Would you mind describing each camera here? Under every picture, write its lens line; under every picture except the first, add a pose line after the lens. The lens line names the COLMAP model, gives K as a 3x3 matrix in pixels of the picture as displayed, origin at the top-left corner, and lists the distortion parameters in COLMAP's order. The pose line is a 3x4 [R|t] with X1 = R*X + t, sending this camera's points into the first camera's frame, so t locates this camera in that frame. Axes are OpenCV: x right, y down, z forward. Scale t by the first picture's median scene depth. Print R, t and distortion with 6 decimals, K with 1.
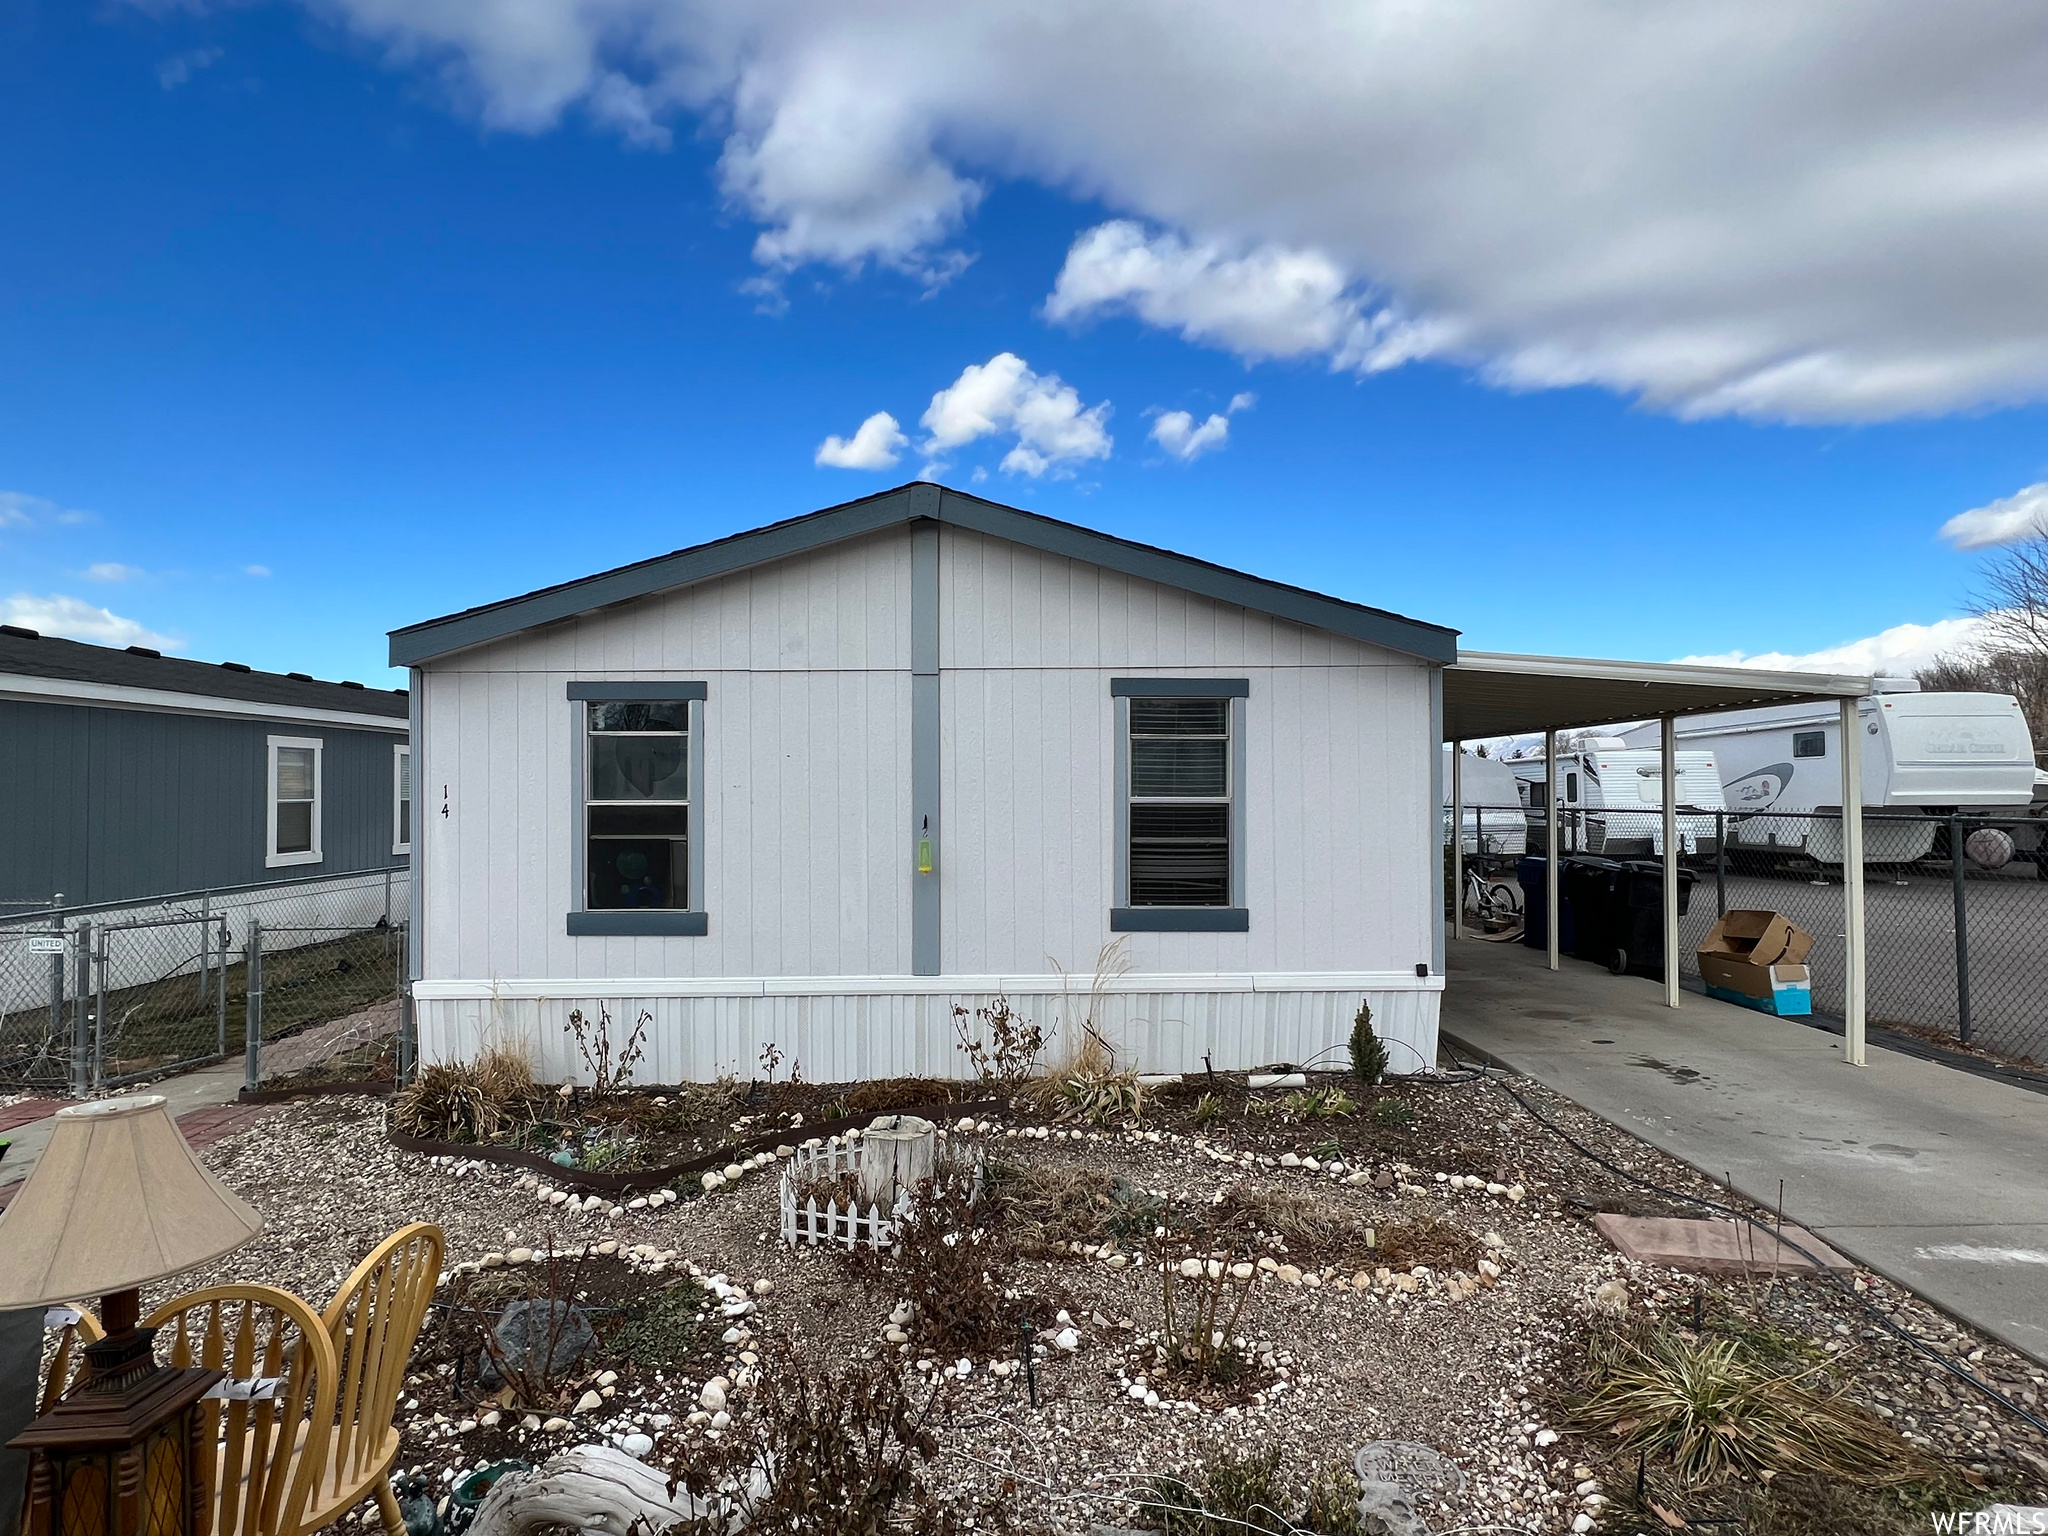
lens RADIAL K [[1045.9, 0, 1024.0], [0, 1045.9, 768.0], [0, 0, 1]] dist [-0.000496, 0.000365]
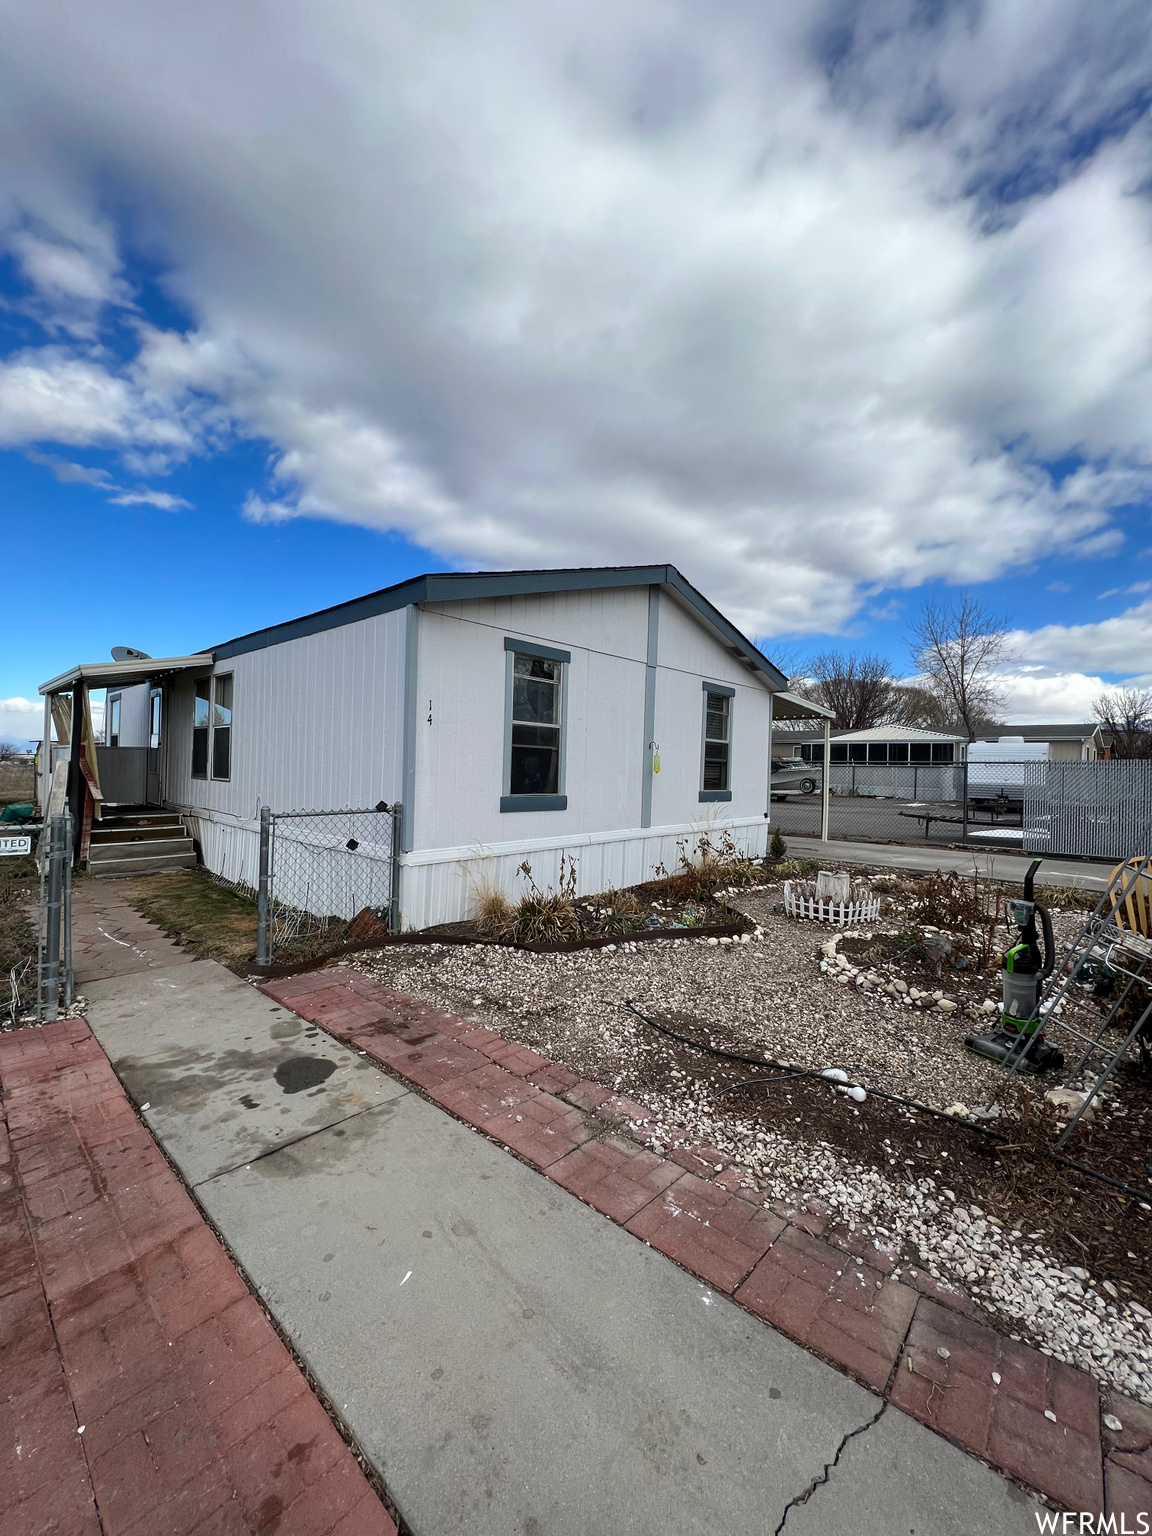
lens RADIAL K [[612.5, 0, 577.8], [0, 612.5, 767.9], [0, 0, 1]] dist [0.000899, 0.000322]
pose [[0.681266, 0.020296, 0.731755, -1.255064], [-0.043086, 0.998994, 0.012405, 0.106007], [-0.730767, -0.039979, 0.681455, 0.442009]]
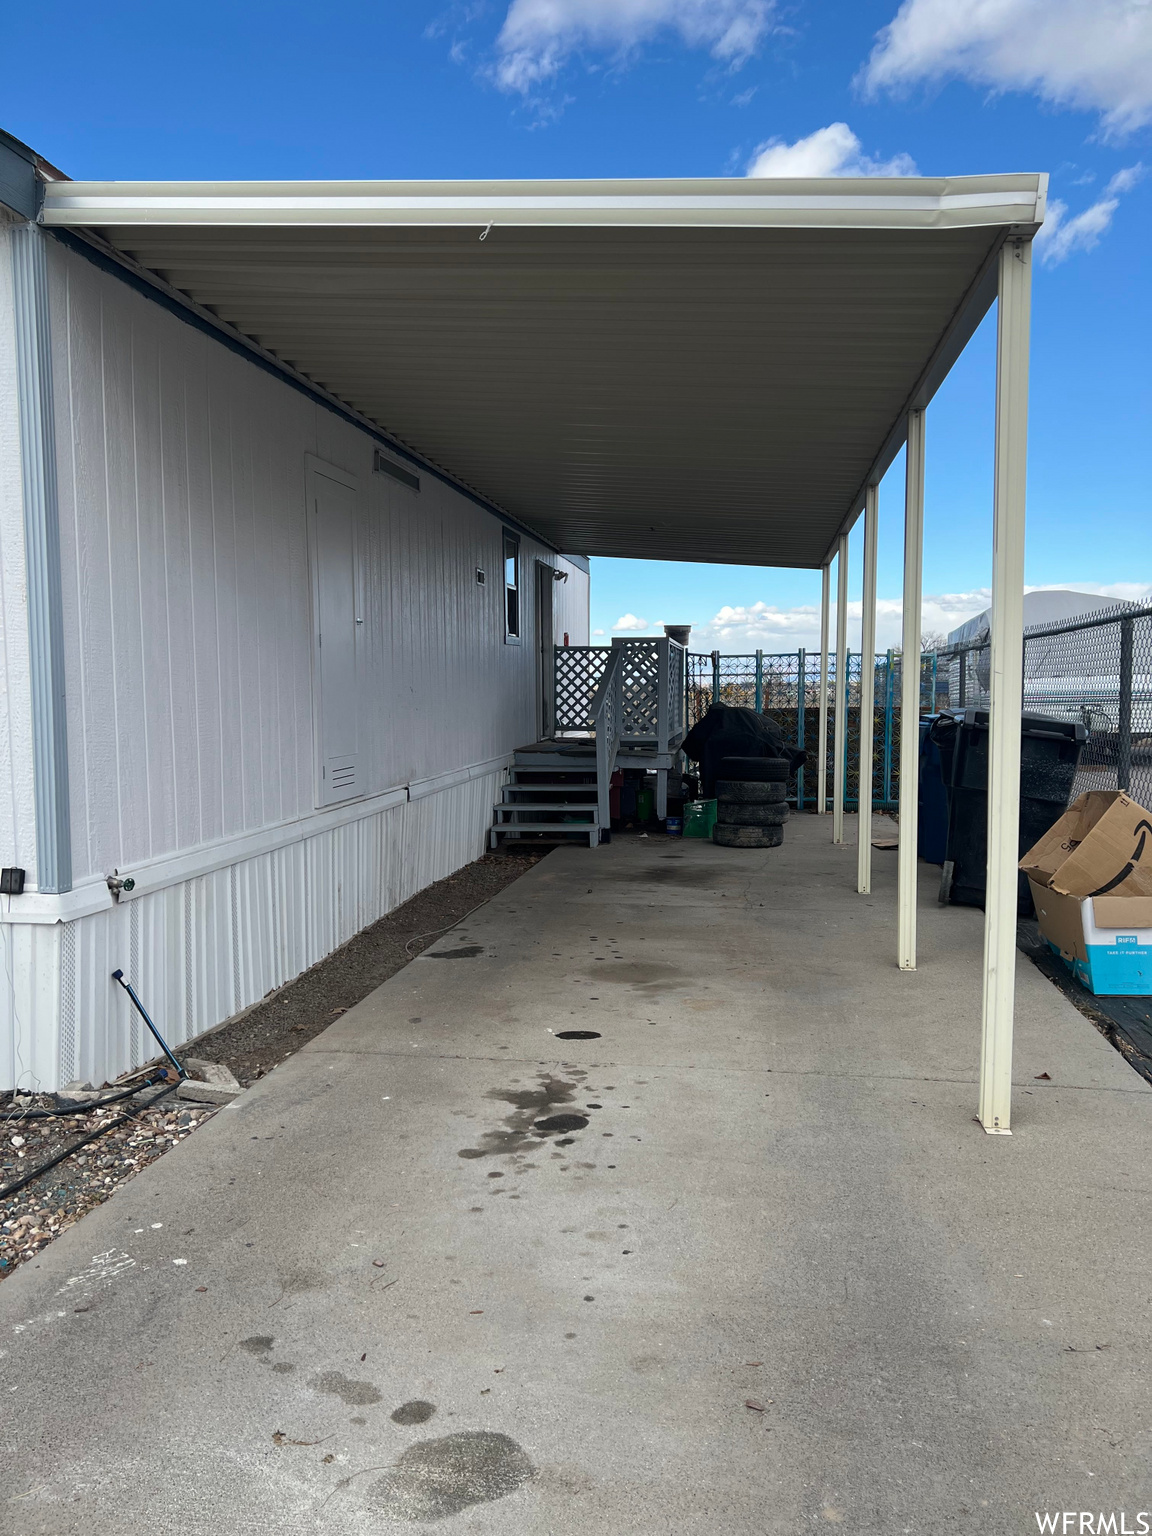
lens RADIAL K [[1145.3, 0, 568.5], [0, 1145.3, 771.6], [0, 0, 1]] dist [0.056248, -0.088324]
pose [[0.984562, 0.011928, -0.174627, 0.925386], [0.005437, 0.995110, 0.098627, 0.118426], [0.174949, -0.098054, 0.979683, 0.681280]]
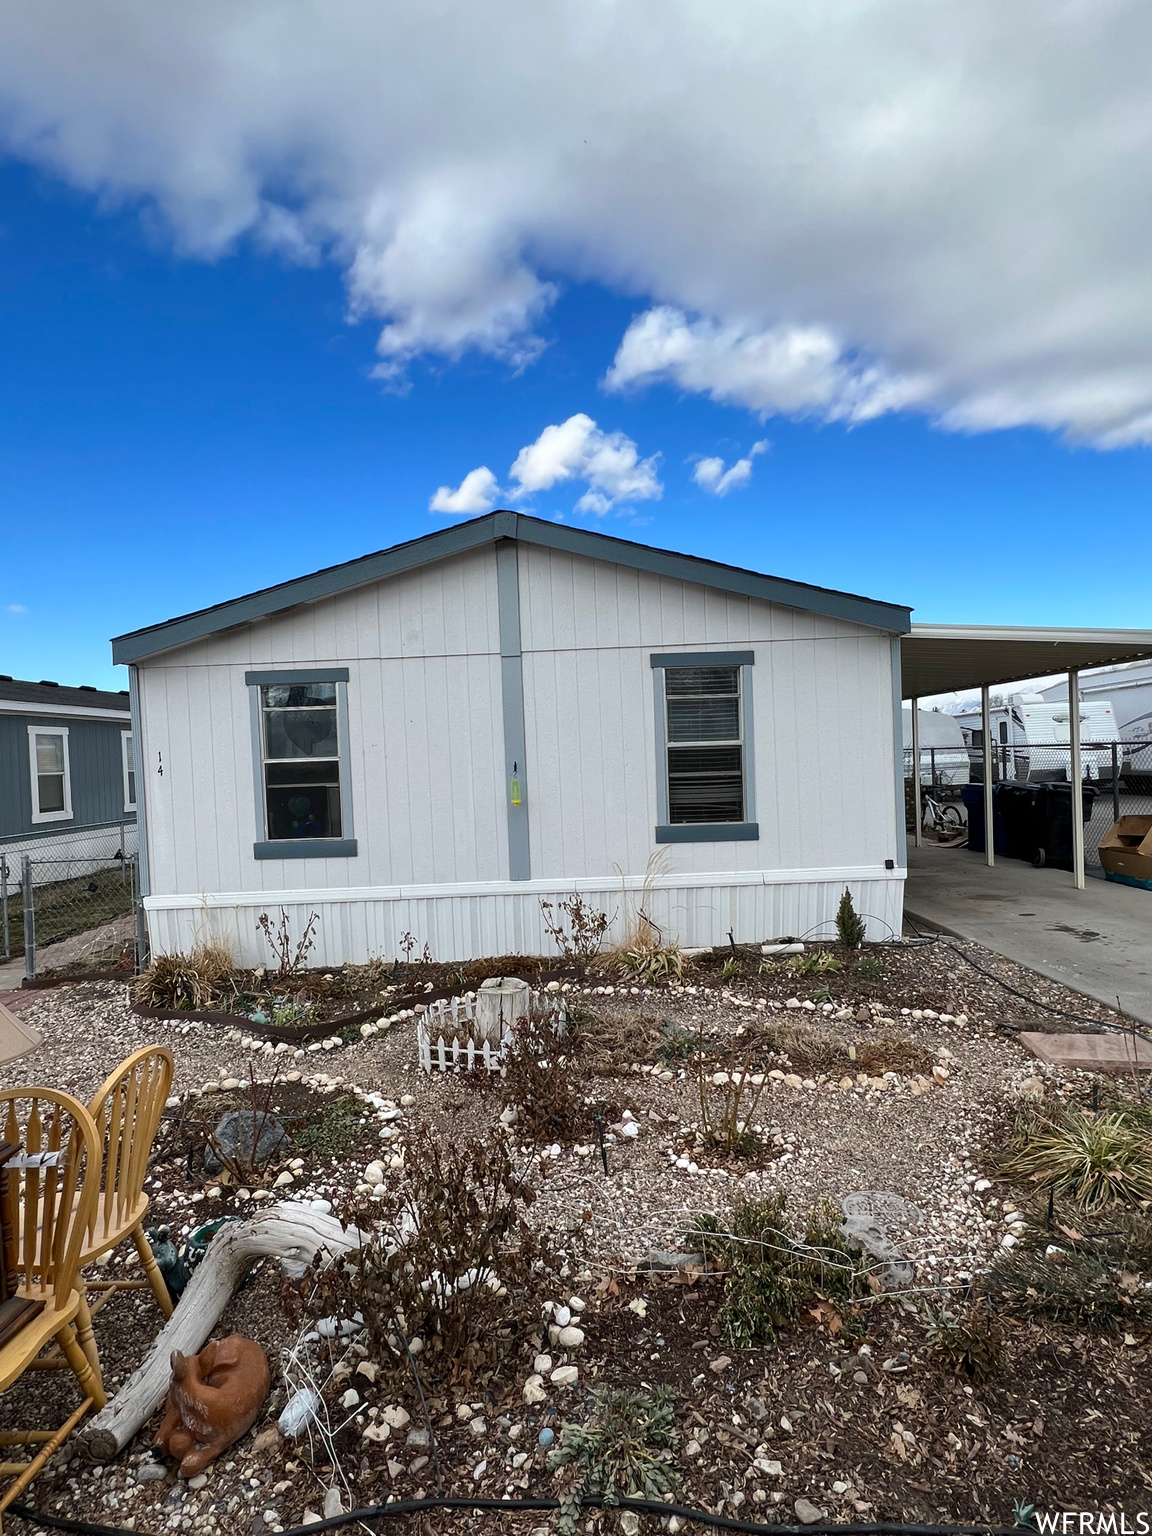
lens RADIAL K [[784.4, 0, 580.2], [0, 784.4, 765.9], [0, 0, 1]] dist [-0.000496, 0.000365]
pose [[0.999290, -0.034524, -0.015059, 0.005334], [0.035032, 0.998777, 0.034882, 0.023323], [0.013837, -0.035385, 0.999278, -0.006047]]
